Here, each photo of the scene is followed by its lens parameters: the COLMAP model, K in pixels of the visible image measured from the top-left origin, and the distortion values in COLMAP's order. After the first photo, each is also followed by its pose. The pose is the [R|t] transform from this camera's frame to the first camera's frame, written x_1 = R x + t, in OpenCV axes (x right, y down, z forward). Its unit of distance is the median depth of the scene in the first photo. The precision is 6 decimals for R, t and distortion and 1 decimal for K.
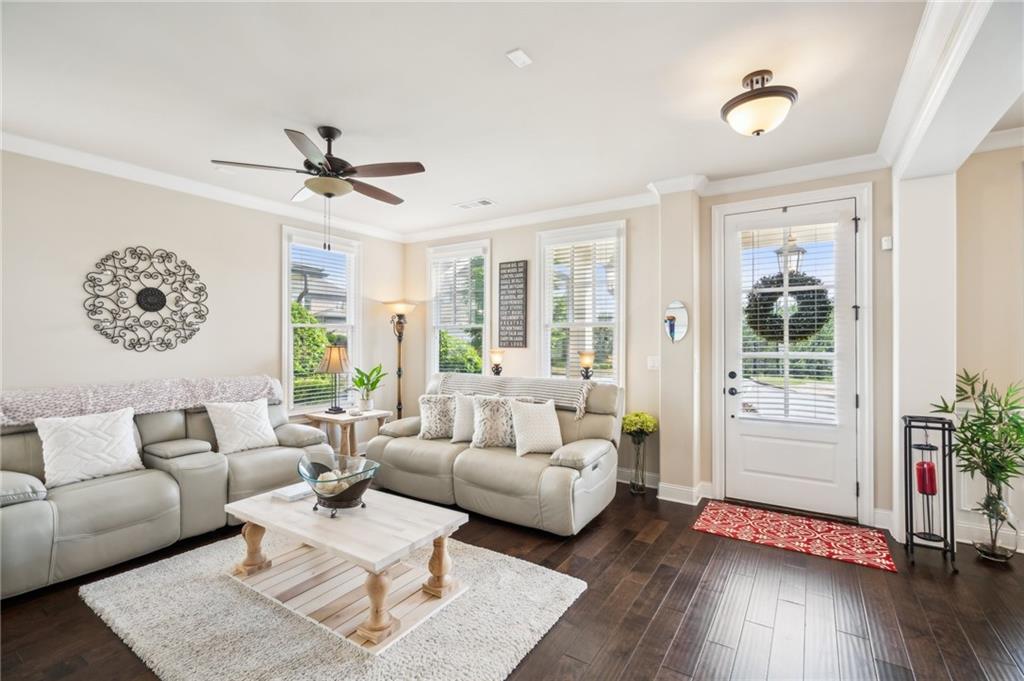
lens RADIAL K [[465.4, 0, 504.4], [0, 465.4, 335.9], [0, 0, 1]] dist [0.004608, 0.000852]
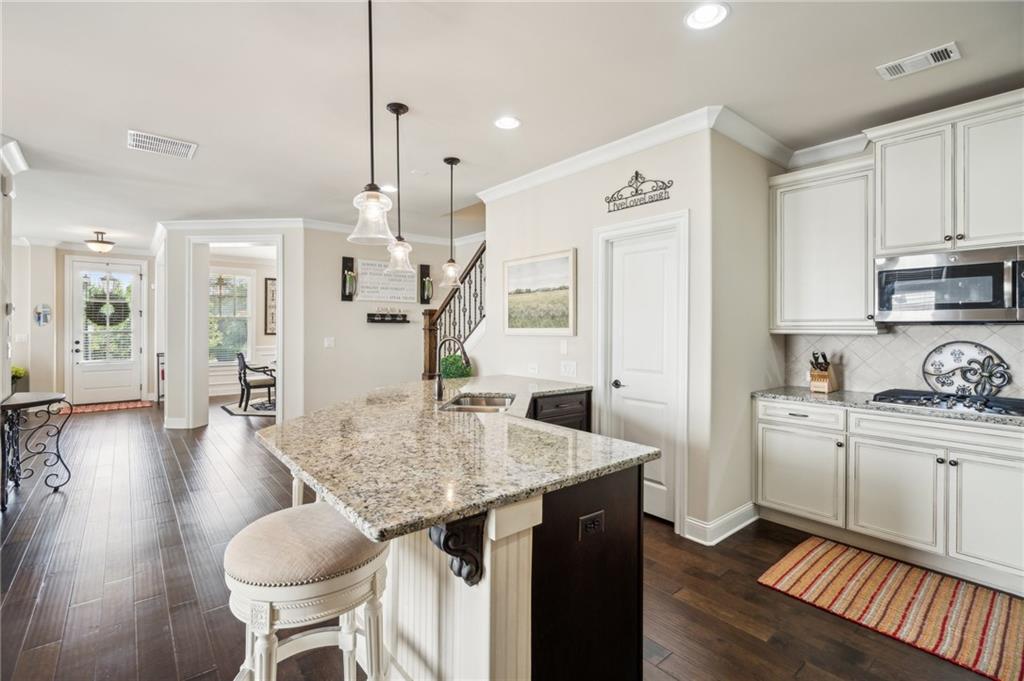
lens RADIAL K [[464.5, 0, 507.6], [0, 464.5, 327.0], [0, 0, 1]] dist [-0.002422, -0.000240]
pose [[0.285835, -0.001851, 0.958277, -0.897552], [-0.014193, 0.999880, 0.006165, -0.020916], [-0.958174, -0.015363, 0.285775, -1.348359]]
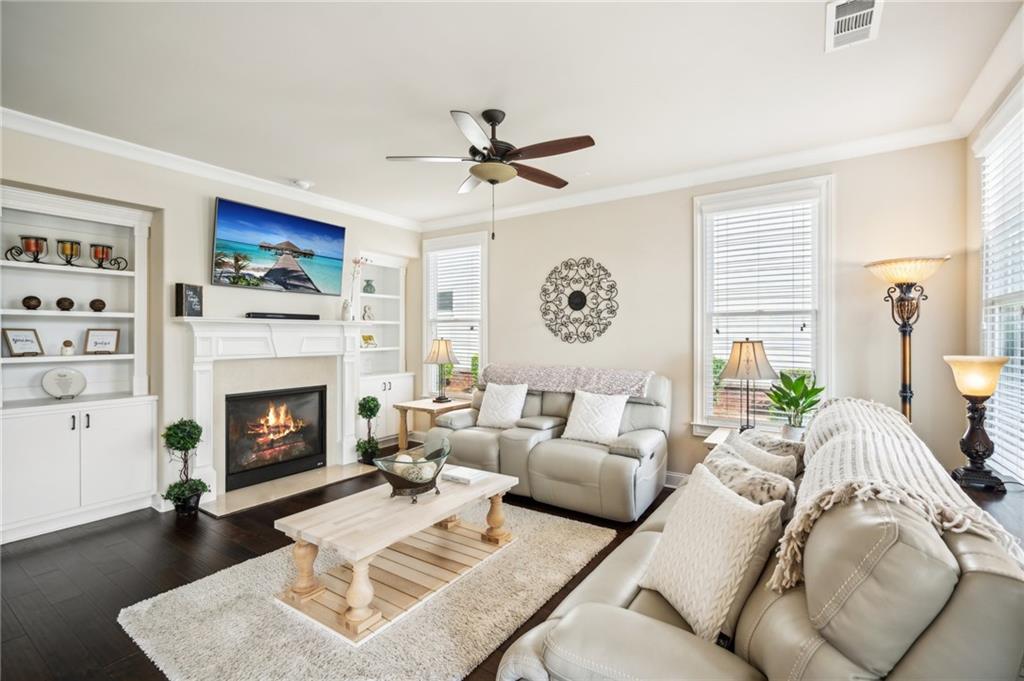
lens RADIAL K [[465.4, 0, 504.4], [0, 465.4, 335.9], [0, 0, 1]] dist [0.004608, 0.000852]
pose [[-0.006921, 0.002494, -0.999973, 0.458238], [0.012869, 0.999914, 0.002405, 0.009214], [0.999893, -0.012852, -0.006952, 0.810160]]
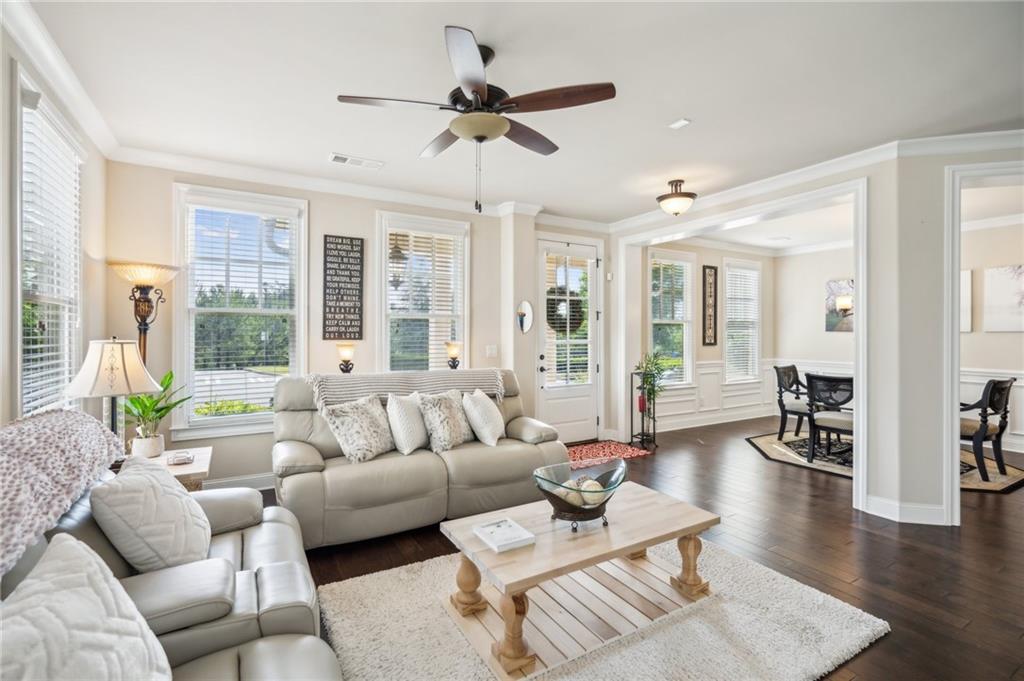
lens RADIAL K [[469.2, 0, 510.6], [0, 469.2, 330.4], [0, 0, 1]] dist [0.000111, 0.000387]
pose [[0.444318, 0.004671, 0.895857, -0.807701], [-0.012022, 0.999927, 0.000750, 0.005257], [-0.895789, -0.011103, 0.444342, 0.481396]]
